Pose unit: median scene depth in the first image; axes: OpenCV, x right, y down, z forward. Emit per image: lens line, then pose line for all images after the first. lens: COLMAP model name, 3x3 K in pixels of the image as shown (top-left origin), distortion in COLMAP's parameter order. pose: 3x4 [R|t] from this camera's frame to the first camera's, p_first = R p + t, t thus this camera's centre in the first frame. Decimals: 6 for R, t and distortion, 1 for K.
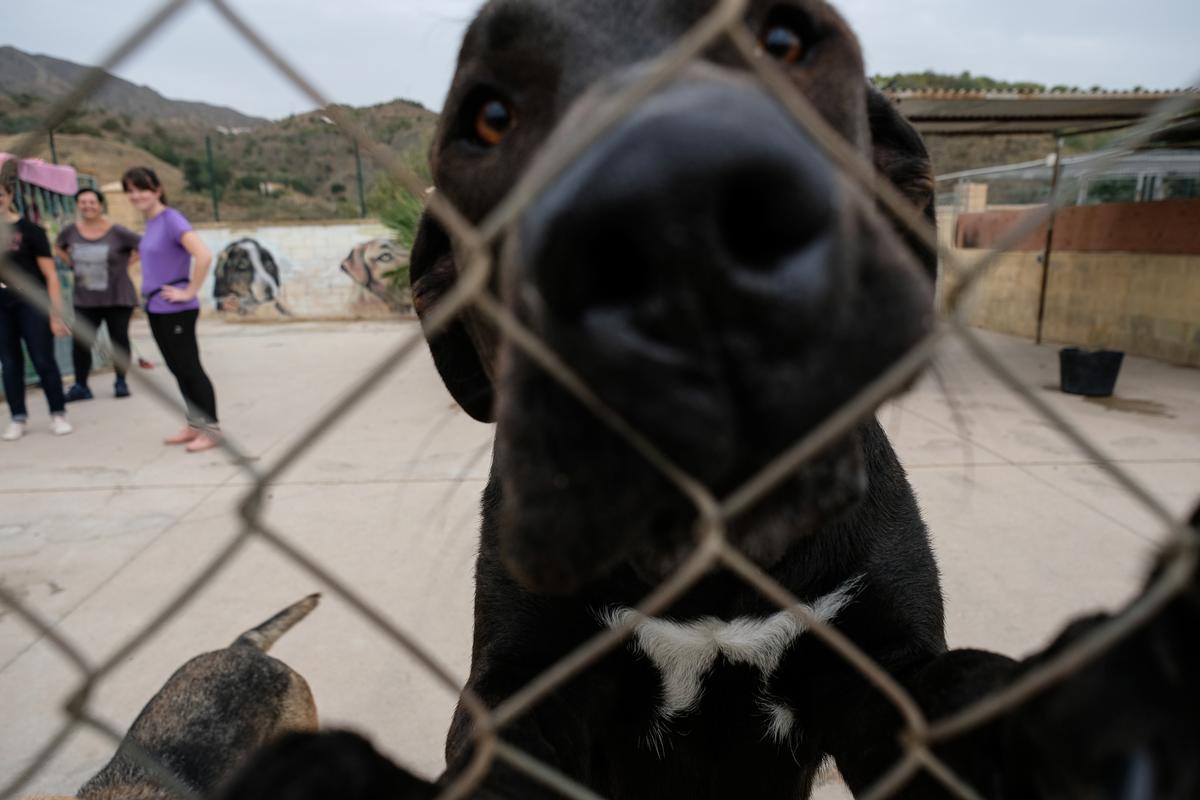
lens RADIAL K [[805.9, 0, 608.9], [0, 805.9, 403.8], [0, 0, 1]] dist [-0.004608, 0.012375]
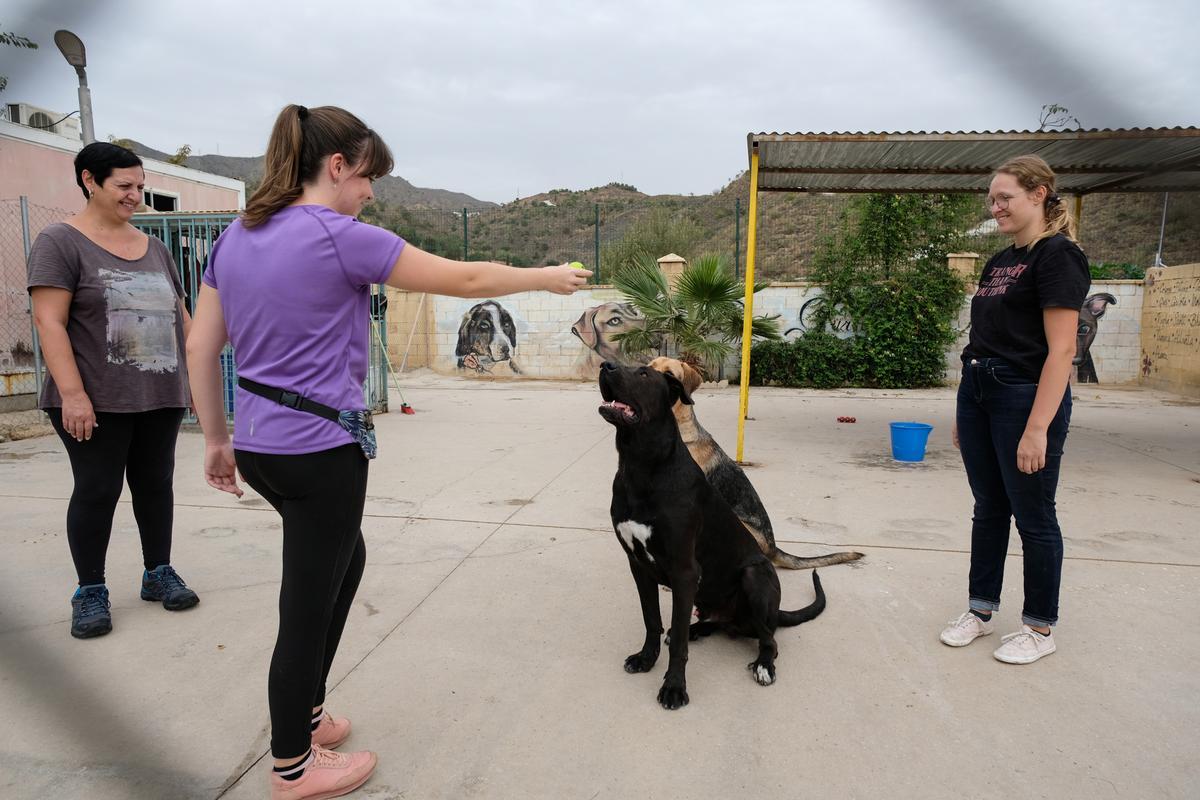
lens RADIAL K [[805.9, 0, 605.5], [0, 805.9, 397.9], [0, 0, 1]] dist [-0.004608, 0.012375]
pose [[0.969184, 0.045124, -0.242171, -0.036716], [-0.068956, 0.993474, -0.090853, 0.008373], [0.236491, 0.104752, 0.965970, 0.018812]]
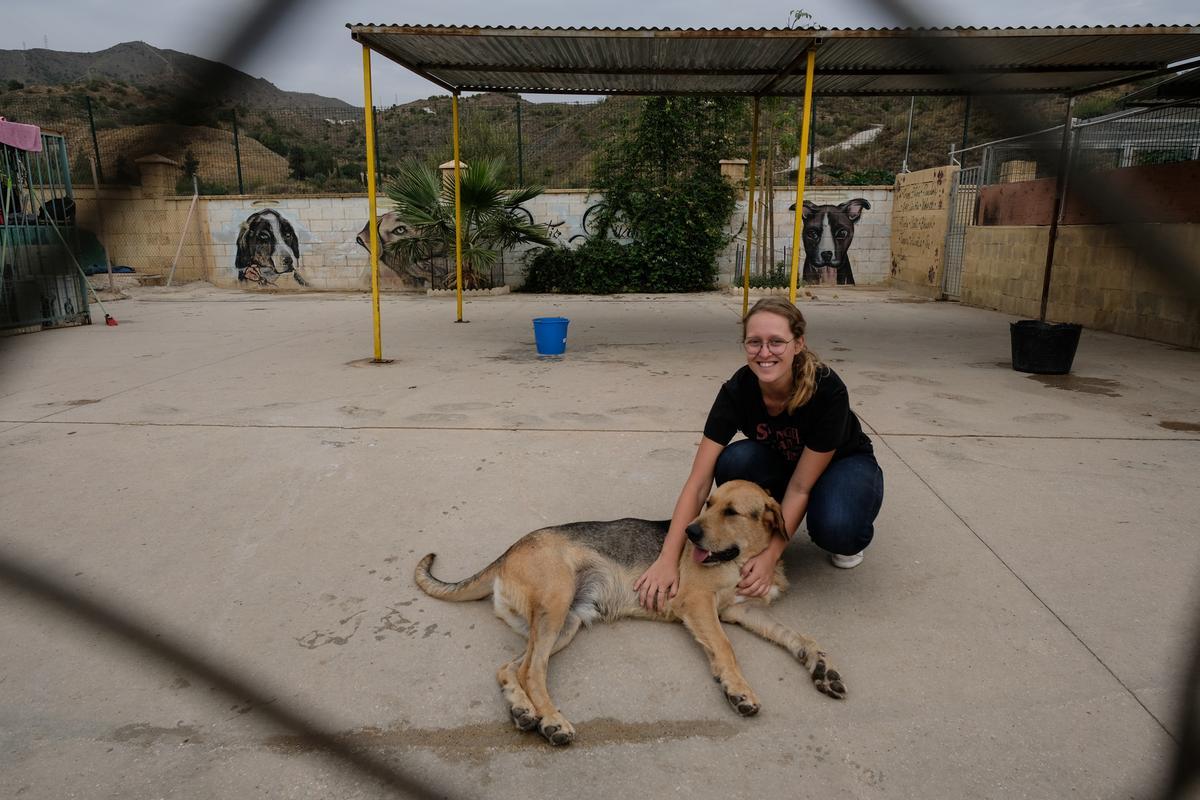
lens RADIAL K [[805.9, 0, 605.6], [0, 805.9, 397.8], [0, 0, 1]] dist [-0.004608, 0.012375]
pose [[0.993650, 0.035171, -0.106874, 0.092188], [-0.034732, 0.999379, 0.005971, 0.011895], [0.107017, -0.002221, 0.994255, 0.029132]]
